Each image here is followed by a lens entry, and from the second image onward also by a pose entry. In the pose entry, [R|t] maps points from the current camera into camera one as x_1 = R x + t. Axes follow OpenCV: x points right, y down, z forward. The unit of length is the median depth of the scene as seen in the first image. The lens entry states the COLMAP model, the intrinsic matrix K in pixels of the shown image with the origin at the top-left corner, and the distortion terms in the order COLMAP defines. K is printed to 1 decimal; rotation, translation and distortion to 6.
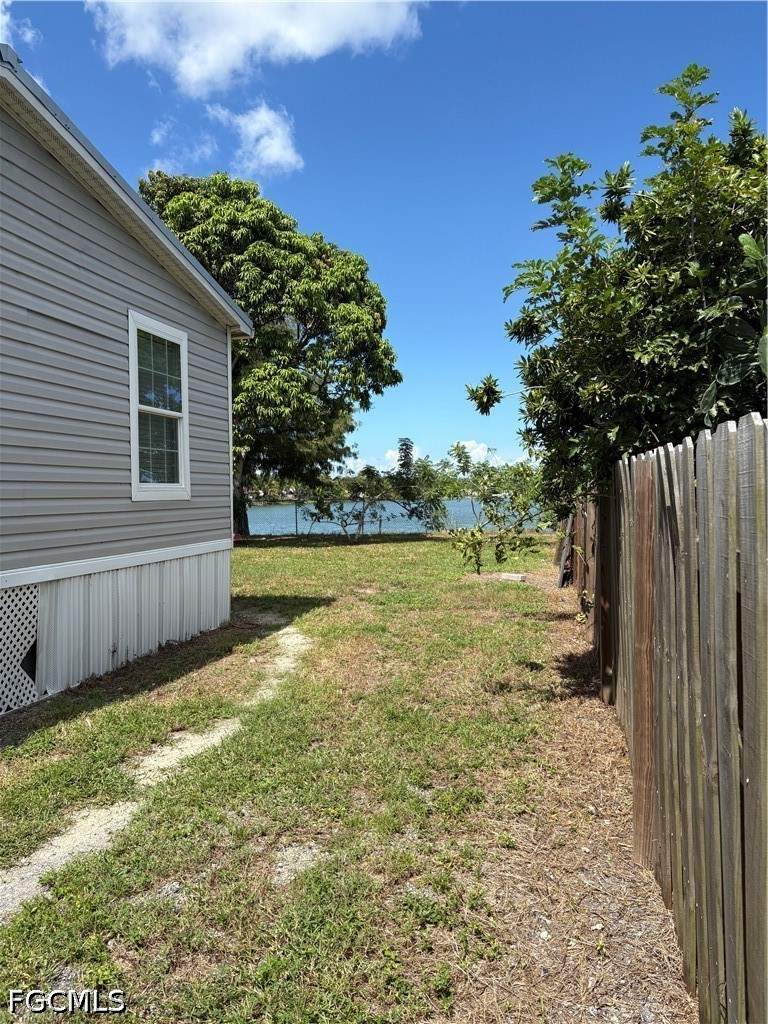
lens RADIAL K [[925.9, 0, 384.0], [0, 925.9, 512.0], [0, 0, 1]] dist [-0.000370, -0.000019]
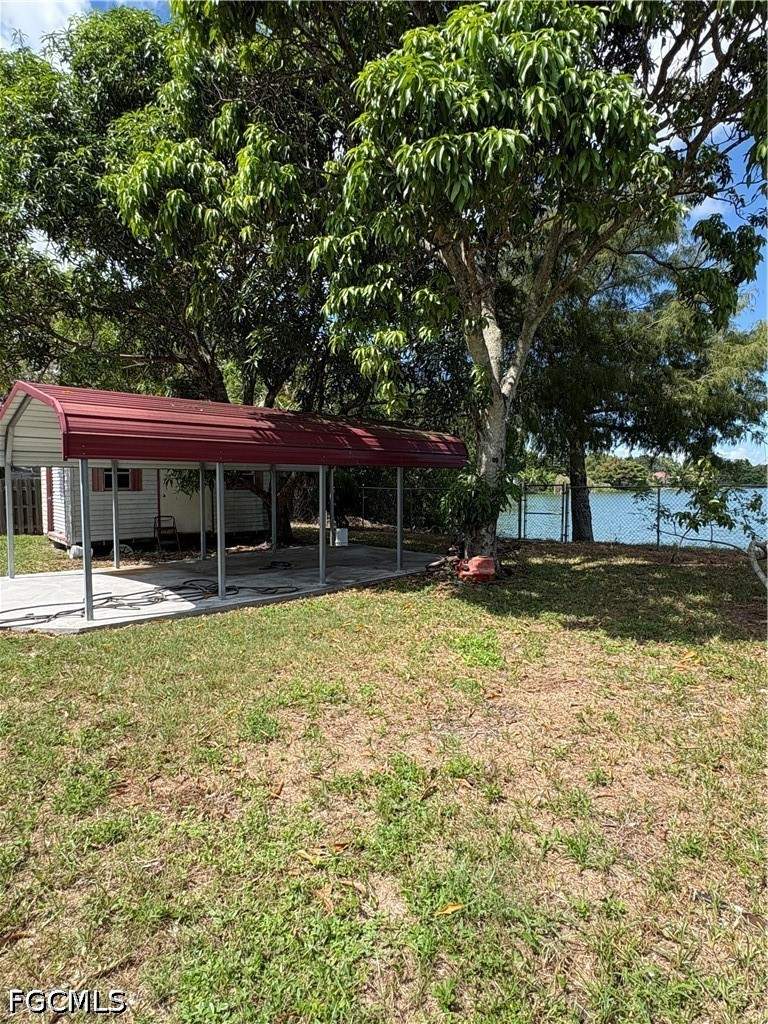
lens RADIAL K [[576.1, 0, 384.0], [0, 576.1, 512.0], [0, 0, 1]] dist [0.001783, 0.000469]
pose [[0.810430, 0.024535, -0.585321, -0.028328], [-0.005597, 0.999401, 0.034142, -0.008925], [0.585808, -0.024394, 0.810083, 0.670266]]
